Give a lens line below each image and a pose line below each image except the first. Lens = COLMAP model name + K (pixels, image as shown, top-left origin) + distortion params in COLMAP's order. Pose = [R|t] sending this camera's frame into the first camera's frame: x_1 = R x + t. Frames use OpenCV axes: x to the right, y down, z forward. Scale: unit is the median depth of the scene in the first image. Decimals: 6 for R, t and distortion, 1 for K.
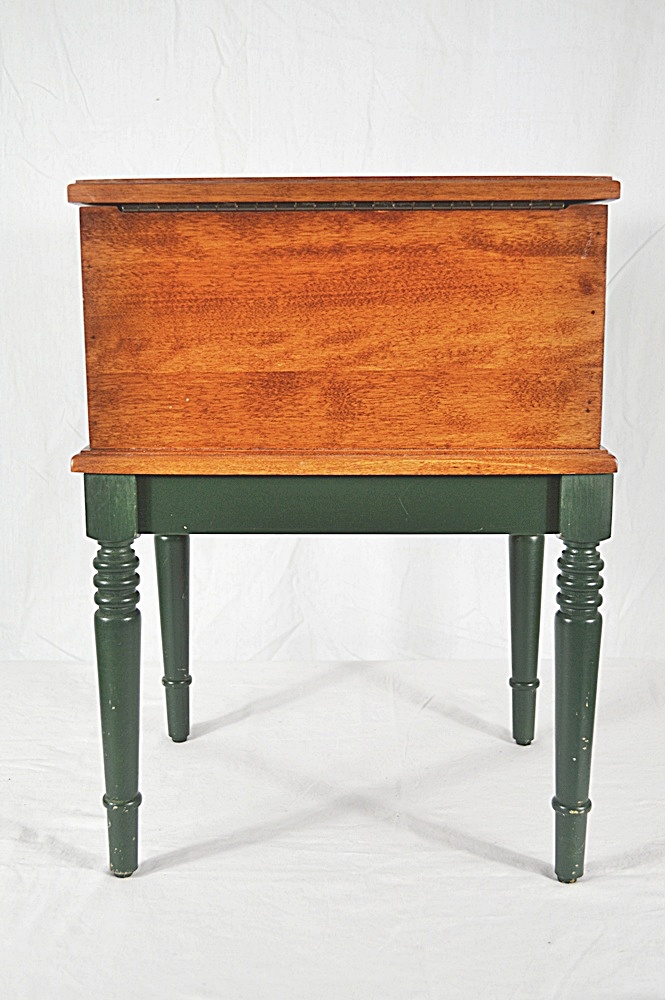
lens RADIAL K [[1190.4, 0, 331.3], [0, 1190.4, 508.3], [0, 0, 1]] dist [0.003645, 0.000000]
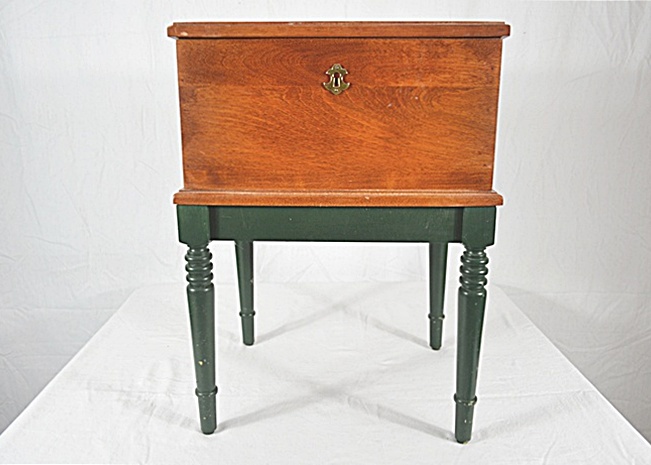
lens RADIAL K [[537.4, 0, 327.6], [0, 537.4, 234.6], [0, 0, 1]] dist [-0.039673, -0.001561]
pose [[0.999562, 0.005499, -0.029092, 0.024535], [-0.004118, 0.998872, 0.047302, -0.022586], [0.029319, -0.047161, 0.998457, 0.238027]]
